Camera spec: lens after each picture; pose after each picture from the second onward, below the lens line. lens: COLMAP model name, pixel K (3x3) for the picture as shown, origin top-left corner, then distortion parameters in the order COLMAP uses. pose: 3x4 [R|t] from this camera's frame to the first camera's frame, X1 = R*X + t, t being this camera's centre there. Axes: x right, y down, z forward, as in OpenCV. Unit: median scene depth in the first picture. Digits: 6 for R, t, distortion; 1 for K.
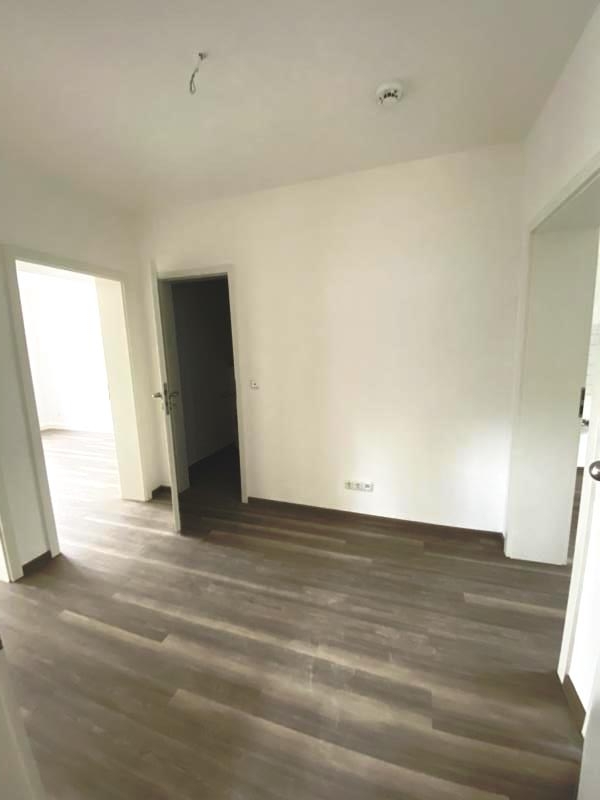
lens RADIAL K [[343.3, 0, 300.0], [0, 343.3, 400.0], [0, 0, 1]] dist [0.000609, -0.000387]
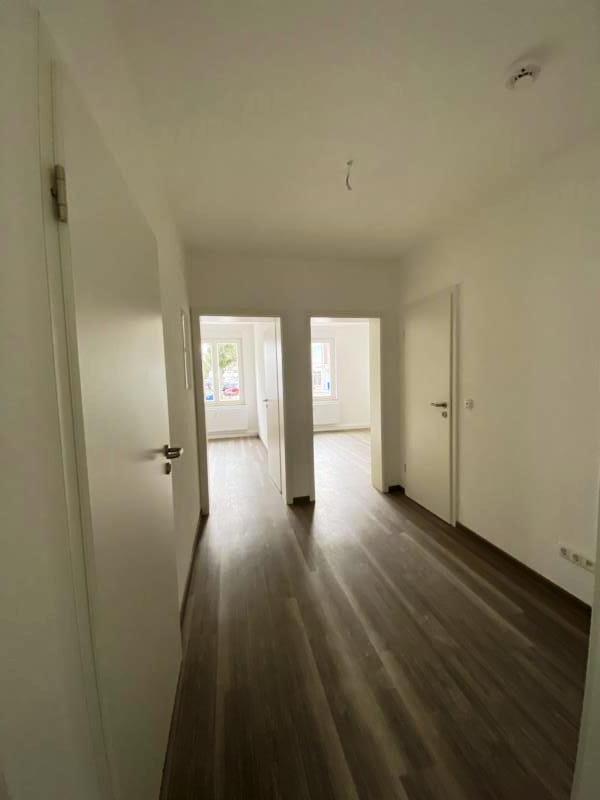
lens RADIAL K [[343.3, 0, 300.0], [0, 343.3, 400.0], [0, 0, 1]] dist [0.000609, -0.000387]
pose [[0.501773, 0.077625, -0.861509, 0.680307], [-0.132183, 0.991149, 0.012318, -0.013292], [0.854840, 0.107696, 0.507592, 0.144880]]
